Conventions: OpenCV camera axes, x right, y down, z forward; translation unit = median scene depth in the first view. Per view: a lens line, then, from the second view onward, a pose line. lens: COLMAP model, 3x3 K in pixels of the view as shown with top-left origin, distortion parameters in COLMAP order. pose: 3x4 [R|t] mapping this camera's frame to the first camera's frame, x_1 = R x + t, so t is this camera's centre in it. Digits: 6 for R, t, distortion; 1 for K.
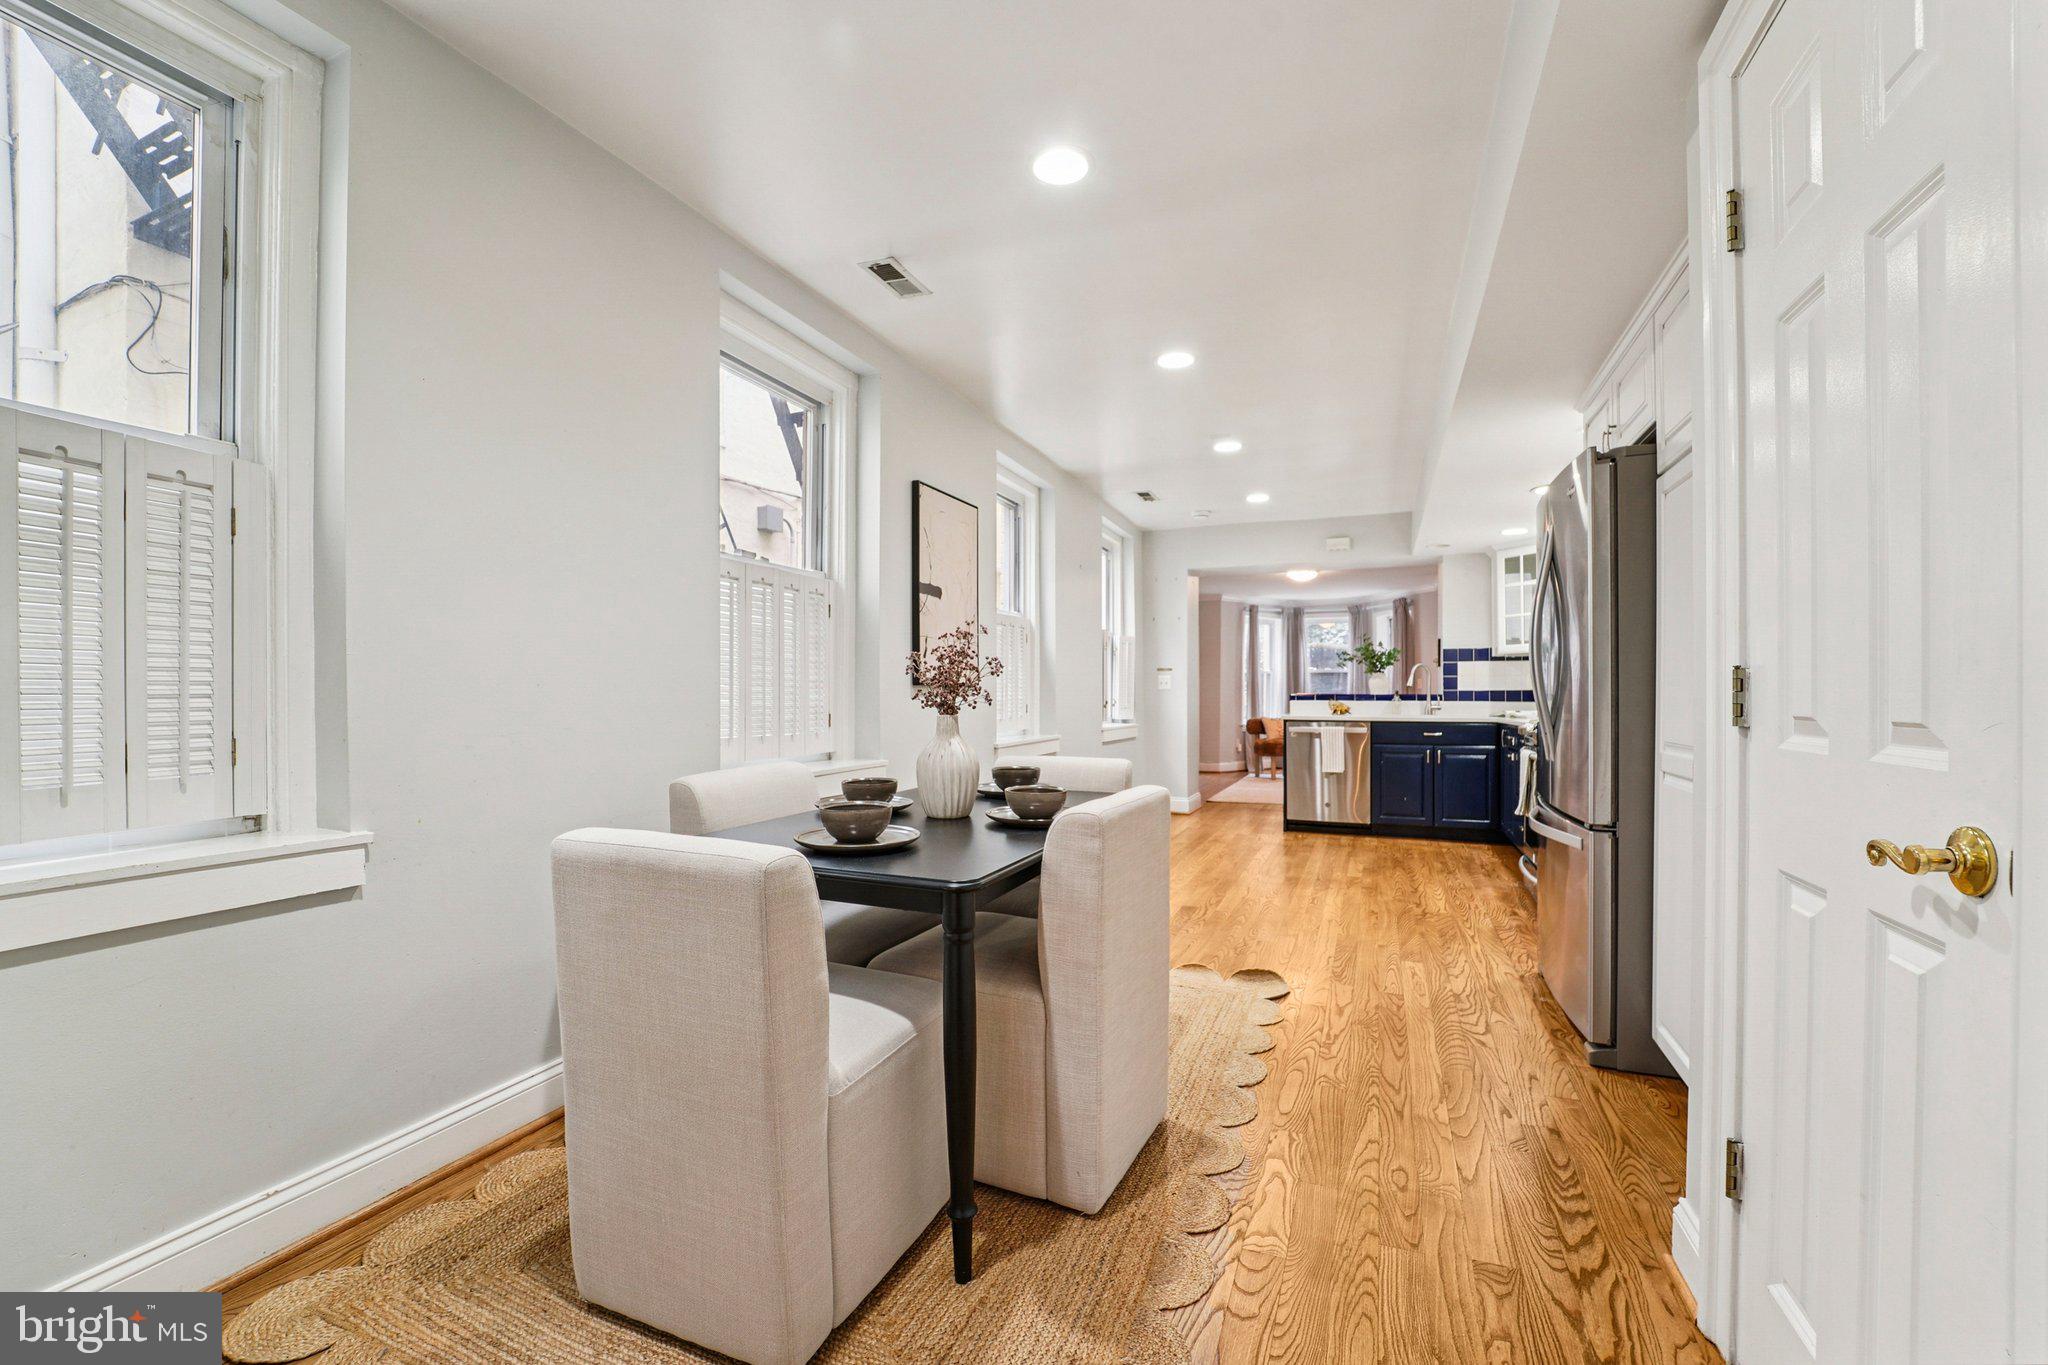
lens RADIAL K [[837.8, 0, 1017.9], [0, 837.8, 681.4], [0, 0, 1]] dist [-0.015213, -0.000534]
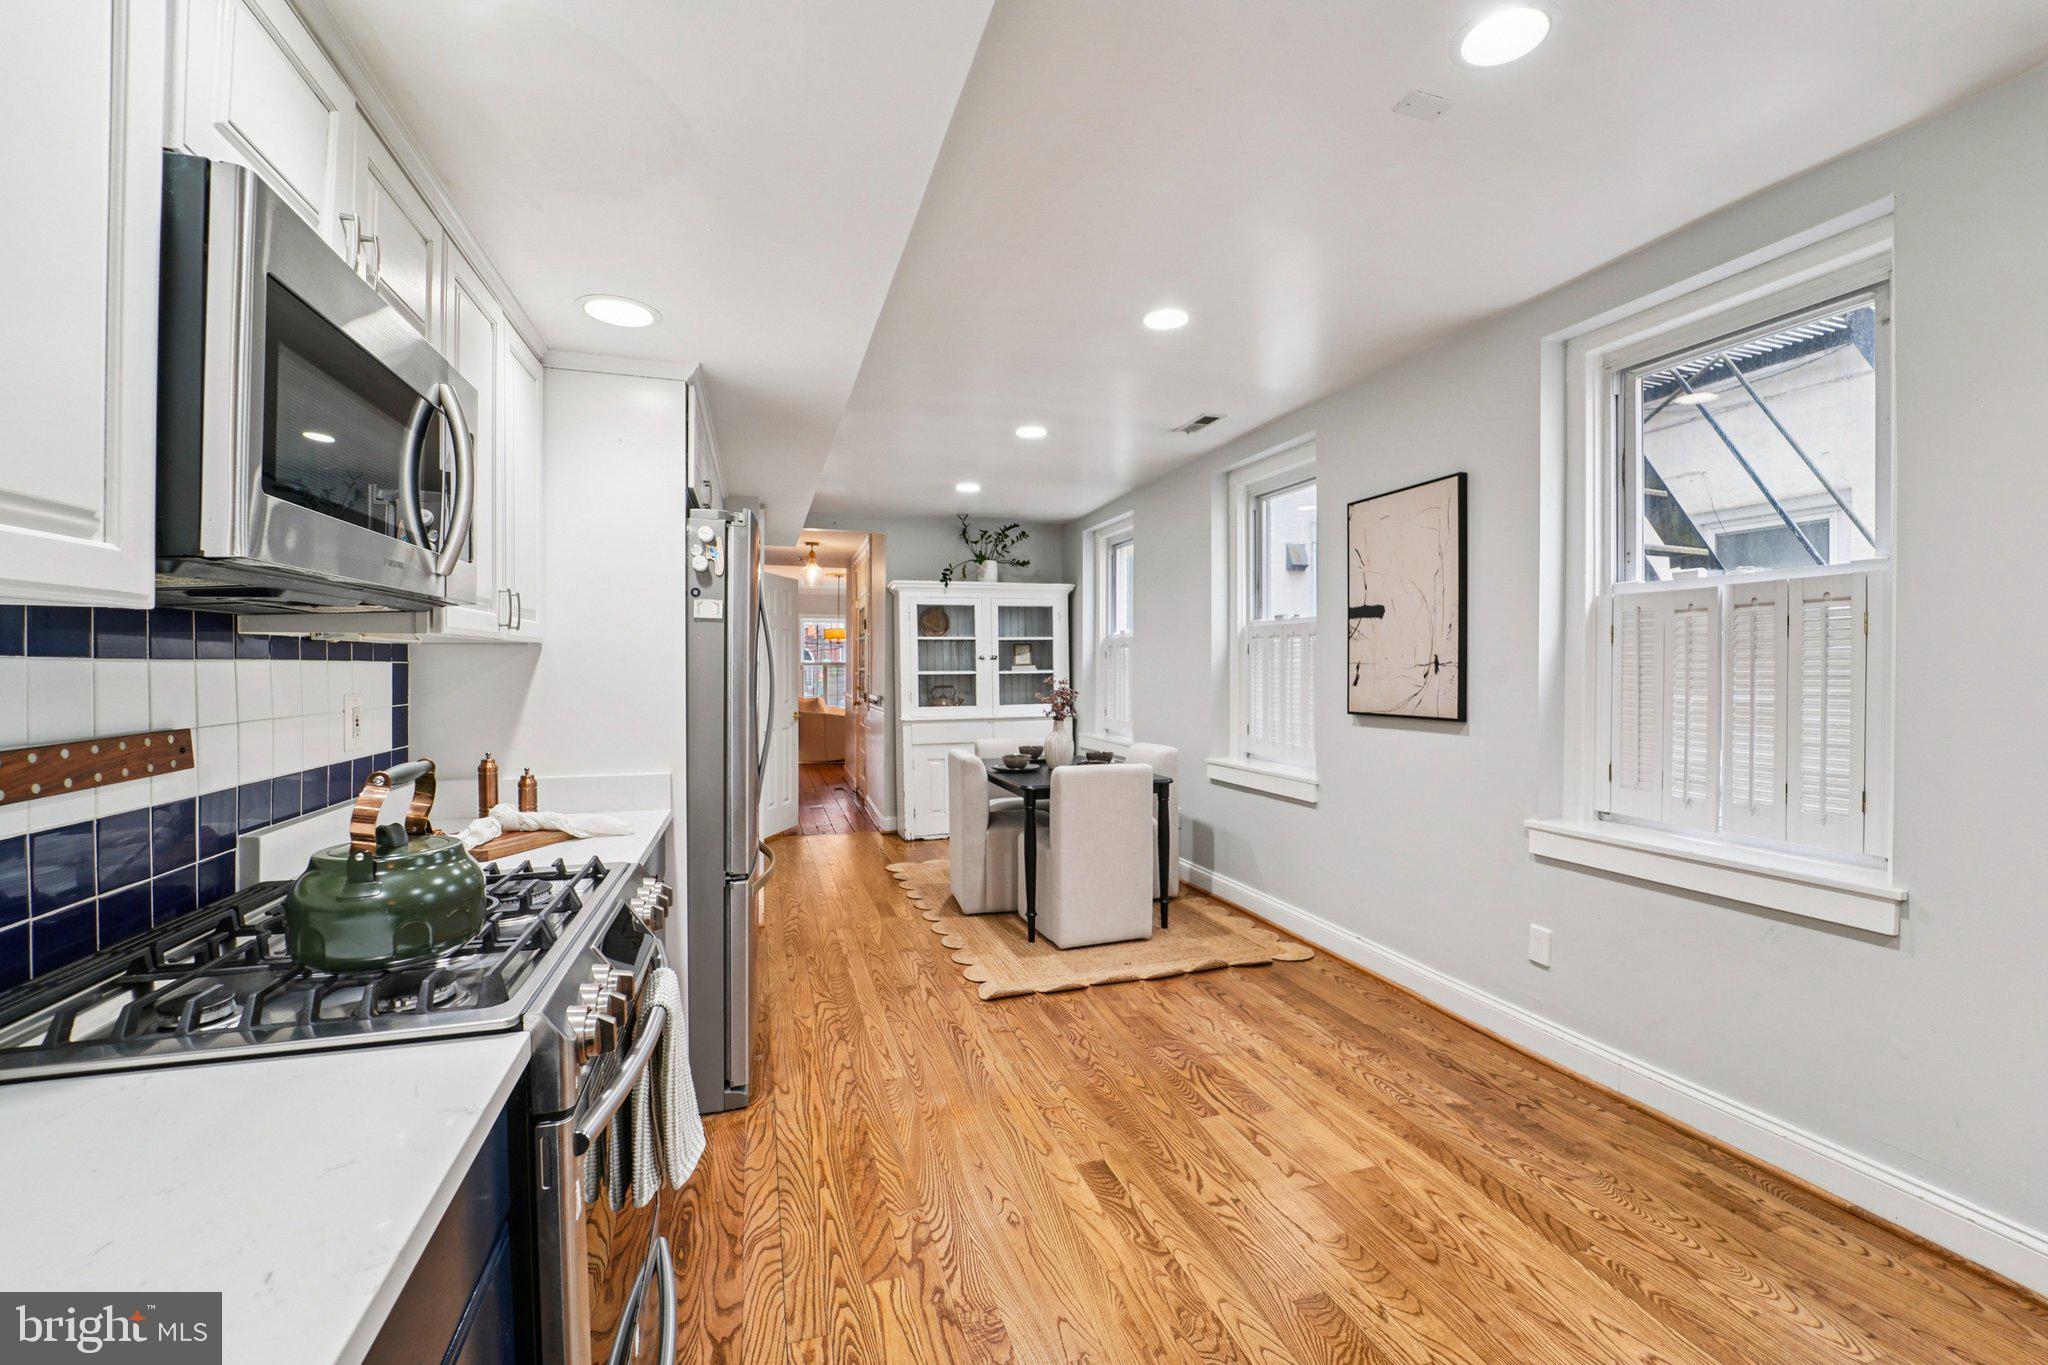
lens RADIAL K [[837.8, 0, 1020.3], [0, 837.8, 687.5], [0, 0, 1]] dist [-0.015213, -0.000534]
pose [[-0.757622, -0.000683, -0.652694, 1.087245], [-0.001710, 0.999998, 0.000939, -0.040265], [0.652692, 0.001828, -0.757621, 2.025137]]
